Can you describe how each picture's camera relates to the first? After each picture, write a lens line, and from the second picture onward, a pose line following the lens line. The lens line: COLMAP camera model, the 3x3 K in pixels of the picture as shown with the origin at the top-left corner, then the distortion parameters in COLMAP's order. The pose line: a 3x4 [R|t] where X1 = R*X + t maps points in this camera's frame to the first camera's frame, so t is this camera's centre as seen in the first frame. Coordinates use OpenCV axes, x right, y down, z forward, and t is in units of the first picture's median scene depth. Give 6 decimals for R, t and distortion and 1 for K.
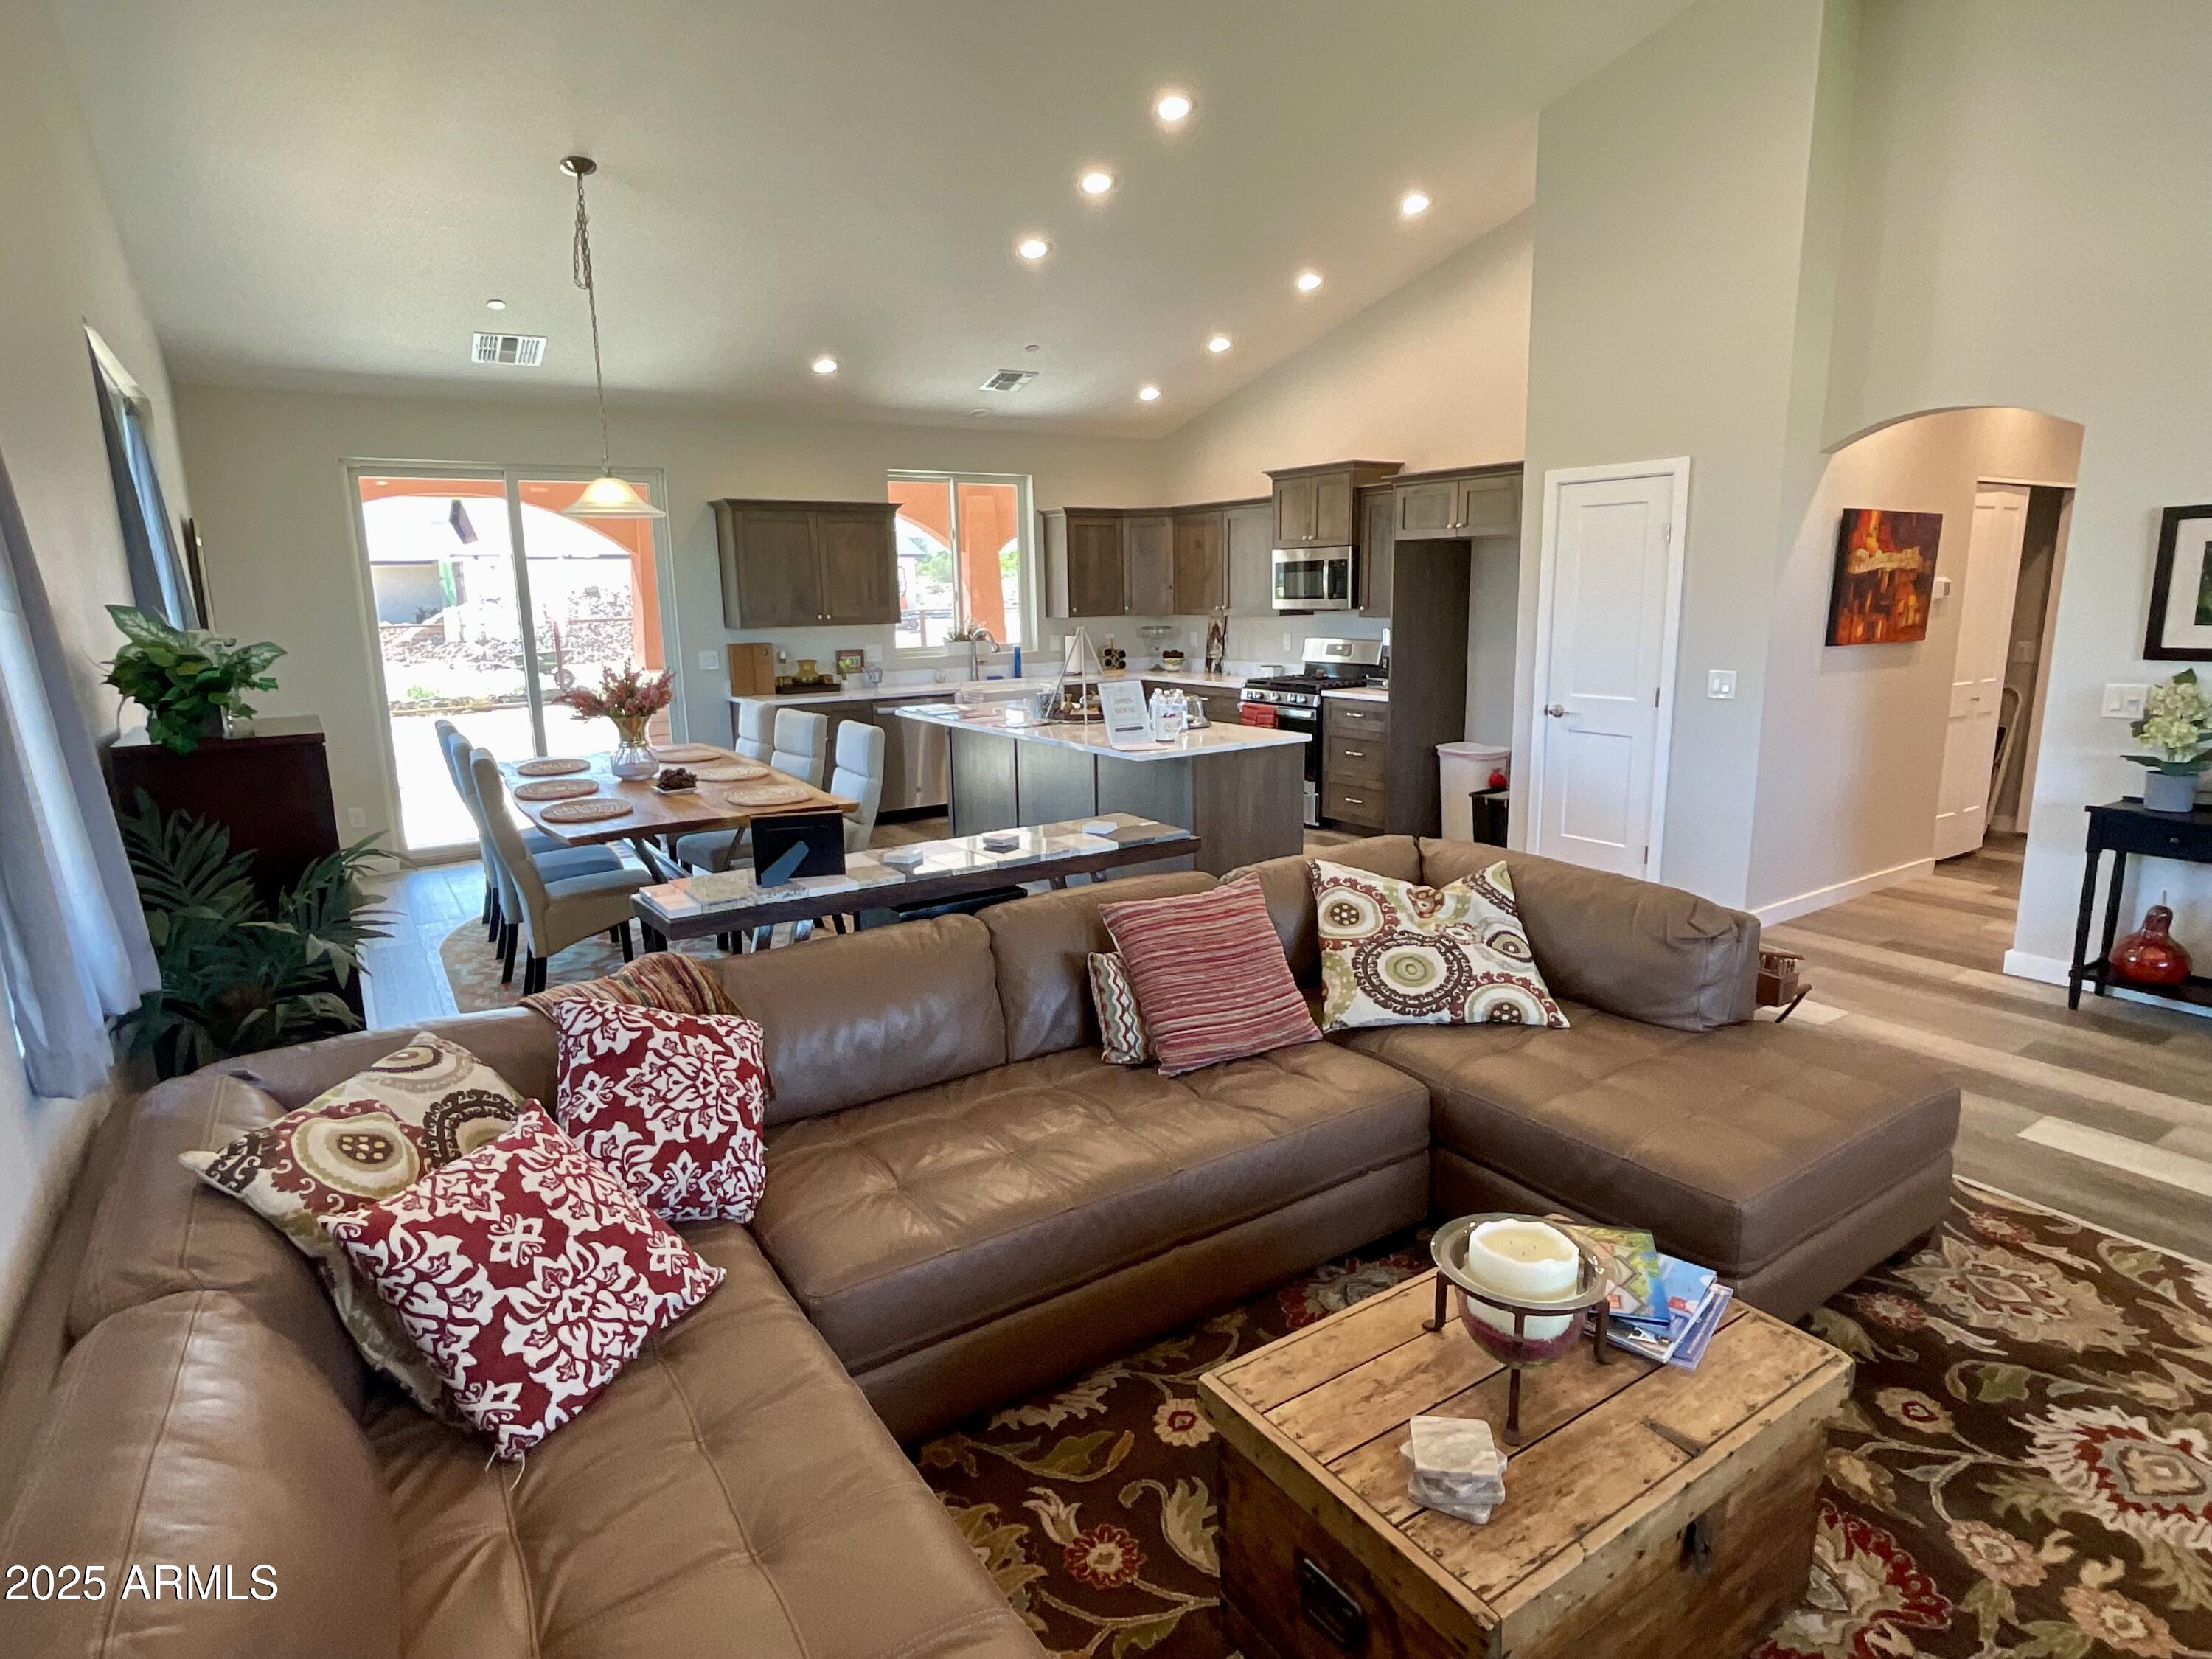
lens RADIAL K [[1193.8, 0, 1106.0], [0, 1193.8, 829.5], [0, 0, 1]] dist [-0.016408, 0.011180]
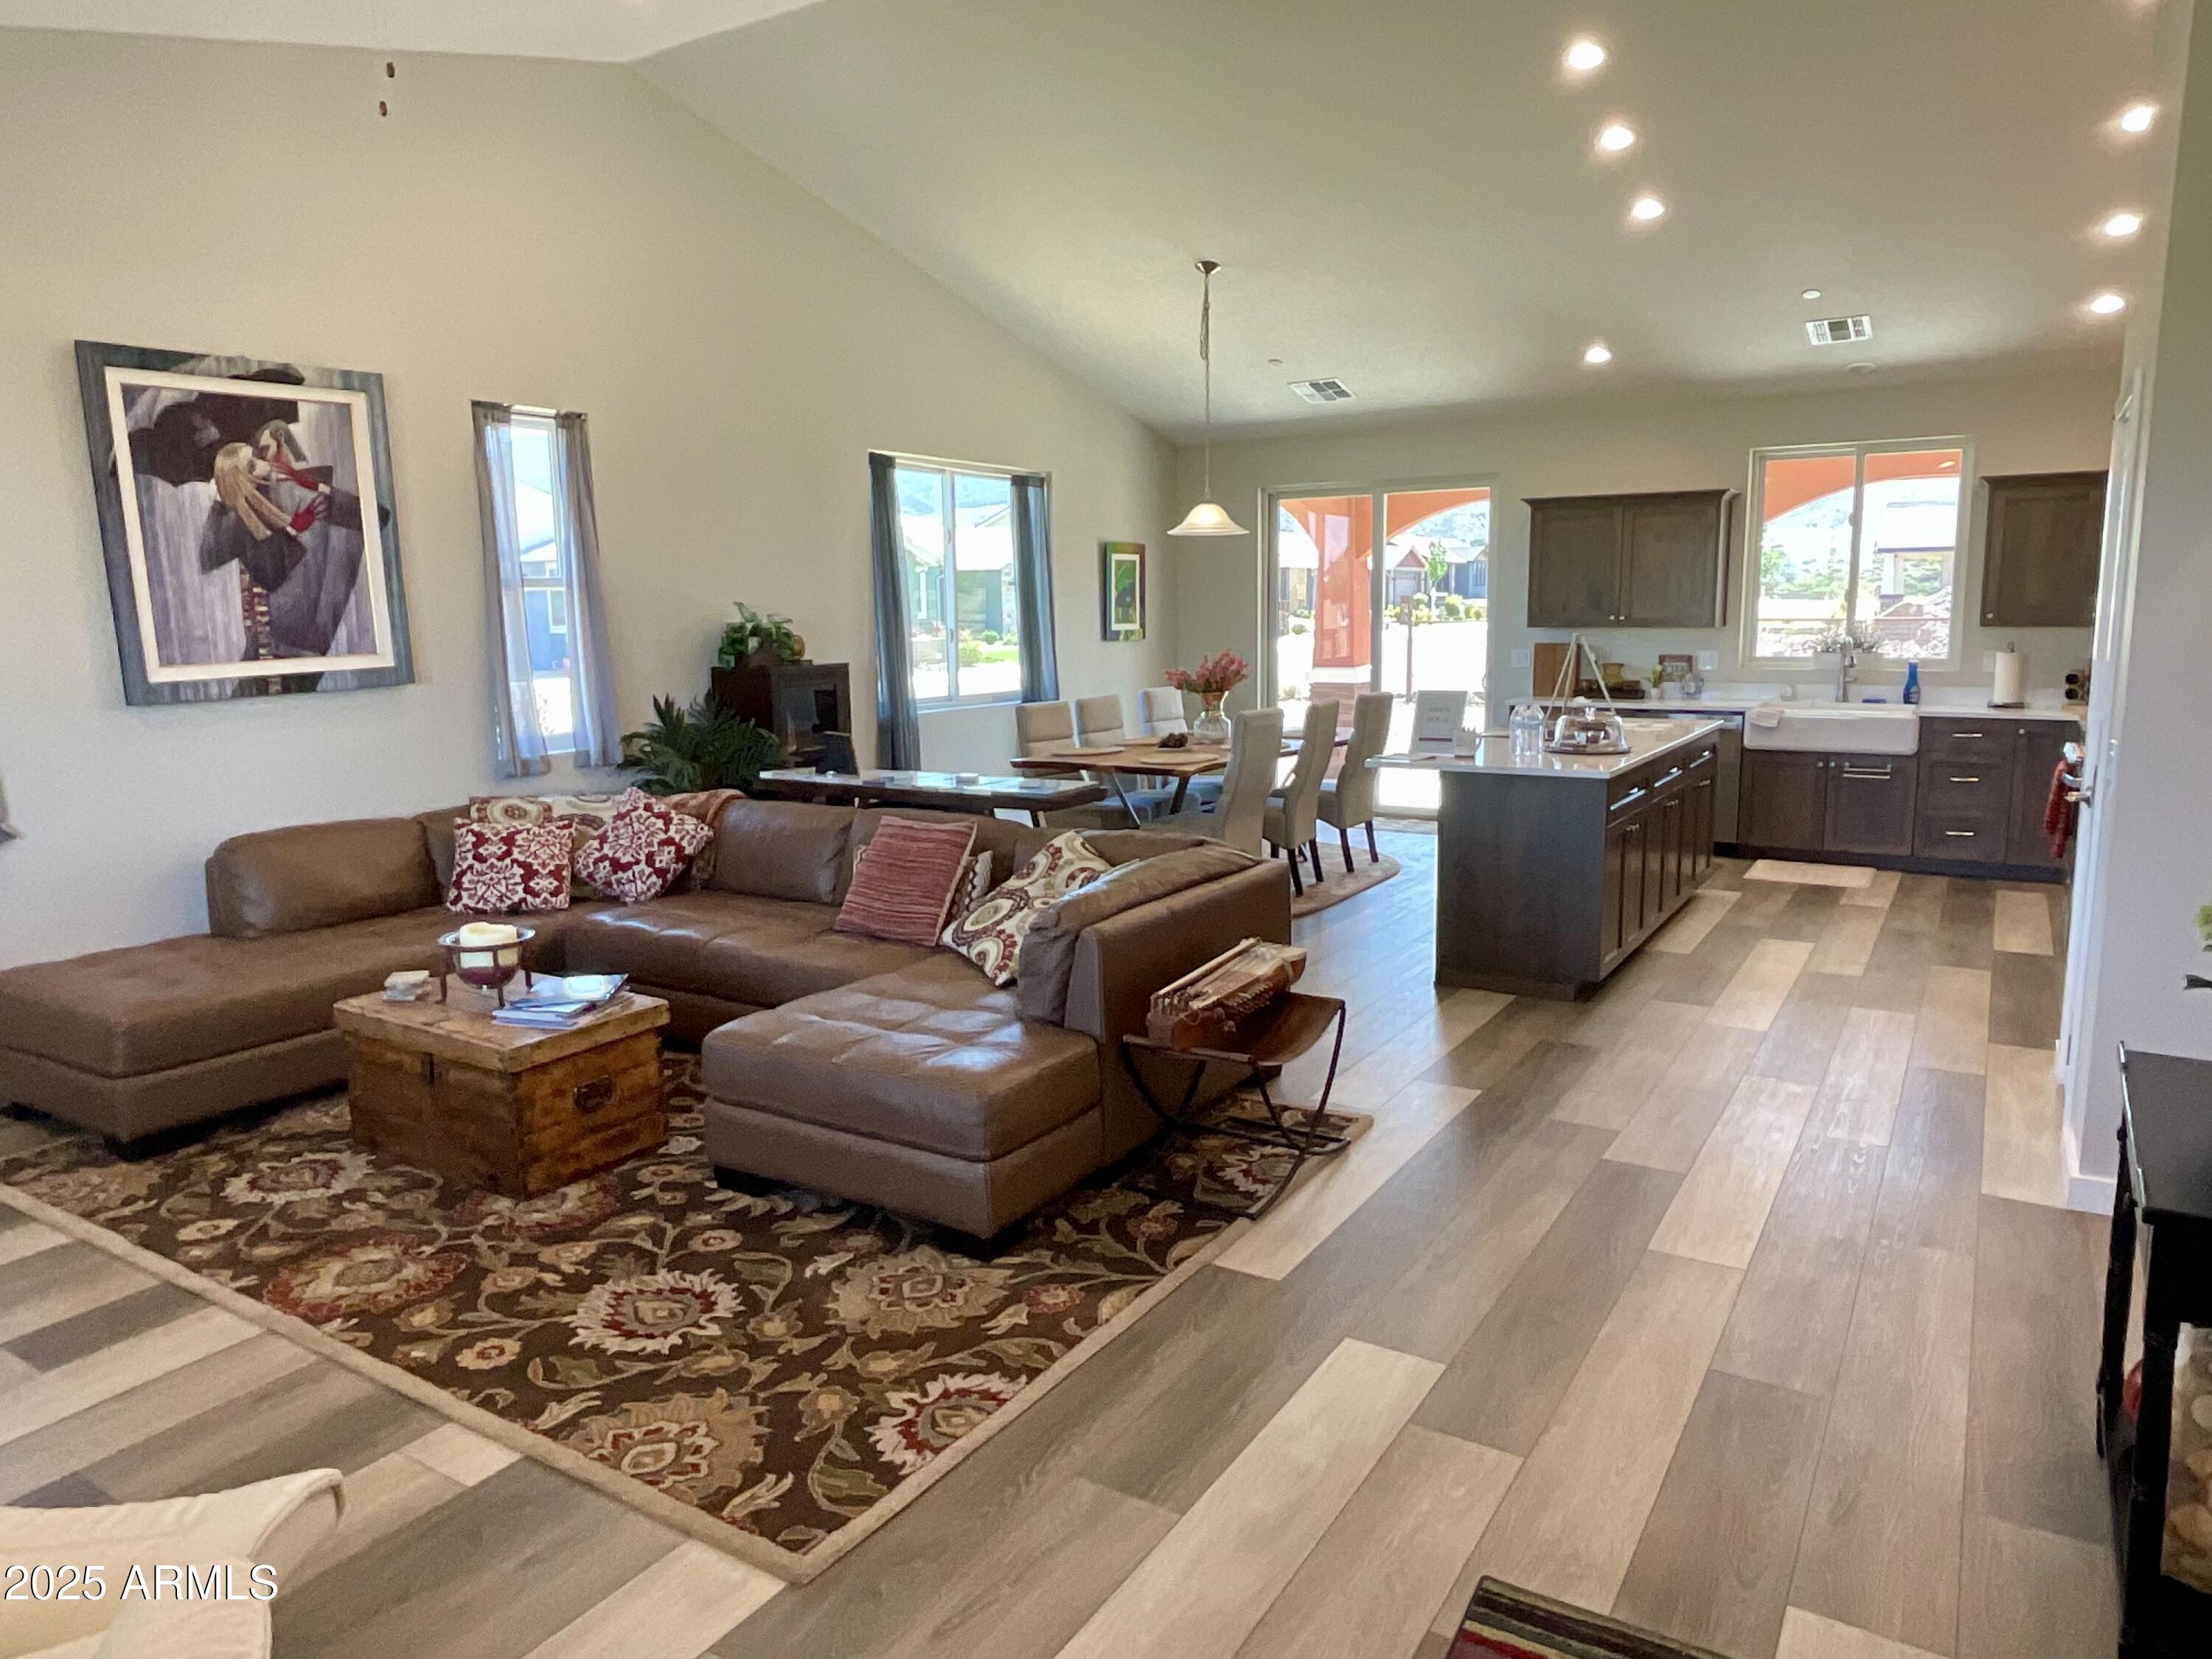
lens RADIAL K [[1416.4, 0, 1106.0], [0, 1416.4, 829.5], [0, 0, 1]] dist [-0.005896, -0.002624]
pose [[0.411406, 0.154755, -0.898218, 1.614240], [-0.175201, 0.980530, 0.088690, -0.117084], [0.894455, 0.120881, 0.430509, 0.495600]]
